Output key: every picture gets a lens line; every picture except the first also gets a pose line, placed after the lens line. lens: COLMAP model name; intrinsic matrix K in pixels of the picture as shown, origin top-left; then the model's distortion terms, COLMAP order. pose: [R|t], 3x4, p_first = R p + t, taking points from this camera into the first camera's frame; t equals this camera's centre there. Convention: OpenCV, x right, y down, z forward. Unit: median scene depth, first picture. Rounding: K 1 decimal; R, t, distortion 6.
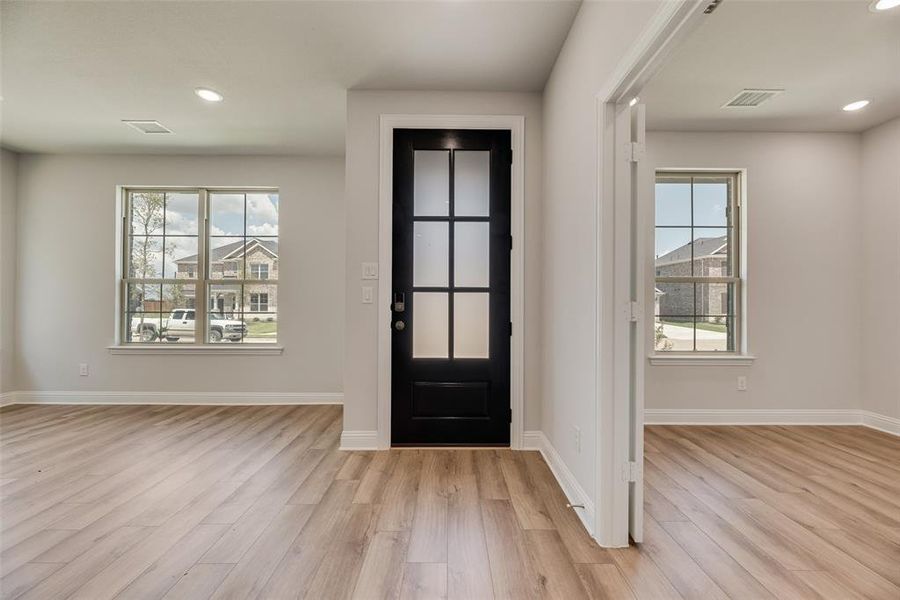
lens RADIAL K [[367.7, 0, 451.2], [0, 367.7, 301.7], [0, 0, 1]] dist [0.000122, 0.000317]
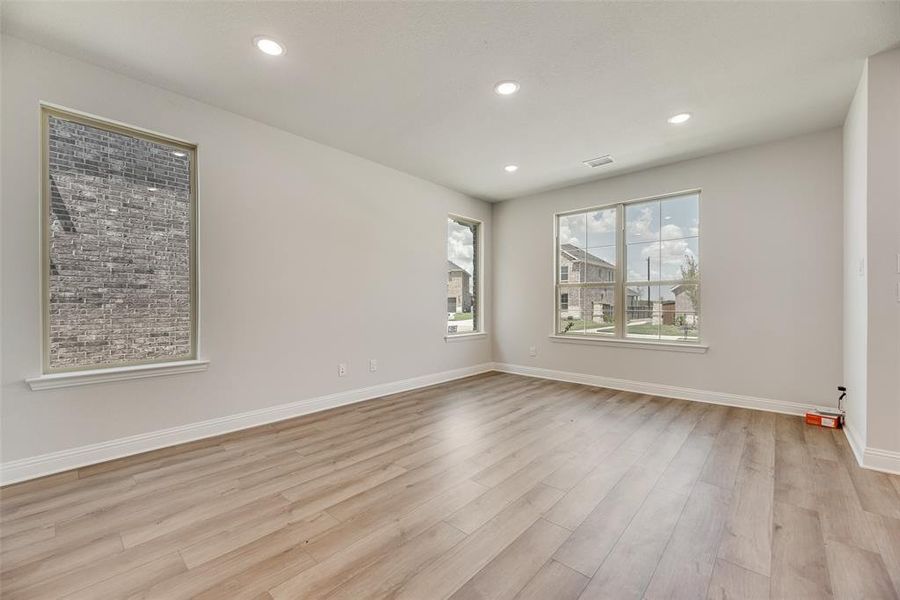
lens RADIAL K [[367.7, 0, 448.3], [0, 367.7, 303.9], [0, 0, 1]] dist [0.000122, 0.000317]
pose [[0.738313, -0.003689, -0.674448, -0.426911], [0.008563, 0.999956, 0.003905, -0.002193], [0.674404, -0.008658, 0.738312, -0.313187]]
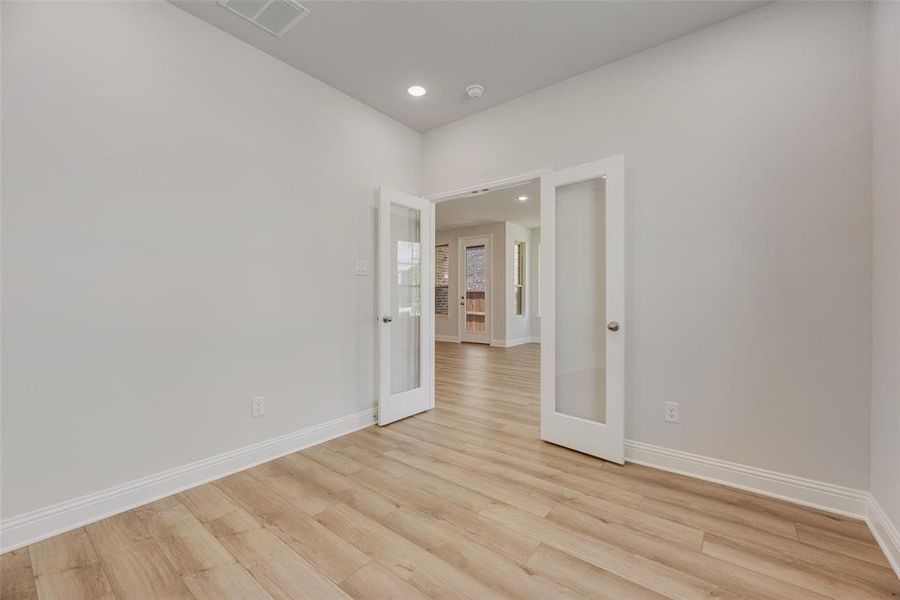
lens RADIAL K [[367.7, 0, 451.6], [0, 367.7, 299.3], [0, 0, 1]] dist [0.000122, 0.000317]
pose [[-0.628317, -0.001683, -0.777956, 1.112904], [0.000153, 0.999997, -0.002287, 0.013694], [0.777958, -0.001556, -0.628315, 0.929092]]
